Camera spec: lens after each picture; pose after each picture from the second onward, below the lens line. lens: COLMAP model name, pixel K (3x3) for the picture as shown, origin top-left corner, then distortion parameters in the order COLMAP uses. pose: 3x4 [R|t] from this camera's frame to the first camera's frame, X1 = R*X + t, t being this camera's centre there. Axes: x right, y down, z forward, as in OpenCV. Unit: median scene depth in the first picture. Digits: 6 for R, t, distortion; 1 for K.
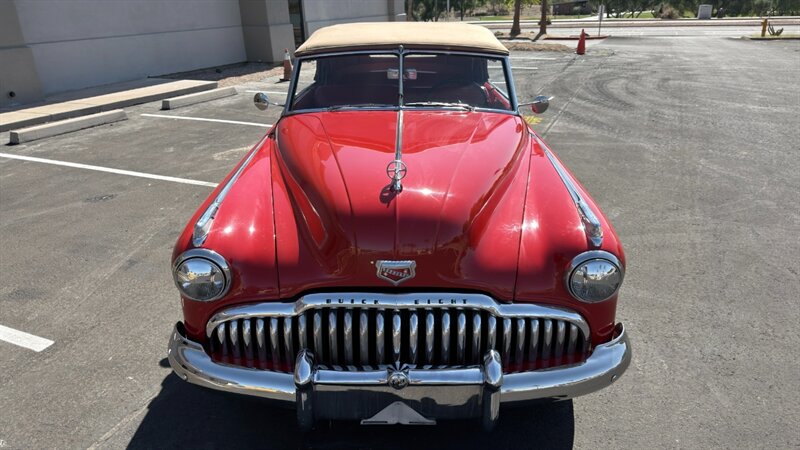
lens RADIAL K [[578.2, 0, 397.9], [0, 578.2, 213.7], [0, 0, 1]] dist [0.004669, 0.000202]
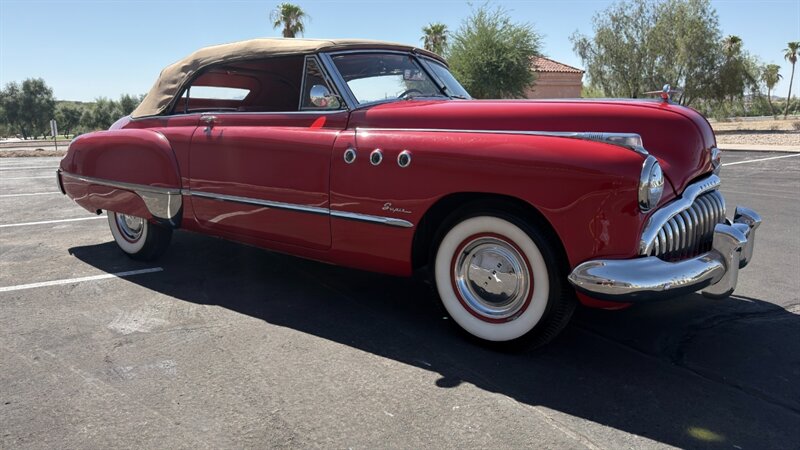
lens RADIAL K [[569.5, 0, 400.0], [0, 569.5, 225.0], [0, 0, 1]] dist [0.048615, -0.062902]
pose [[0.584419, -0.139015, 0.799455, -0.937636], [0.285497, 0.957449, -0.042216, 0.064869], [-0.759569, 0.252914, 0.599240, 0.500928]]
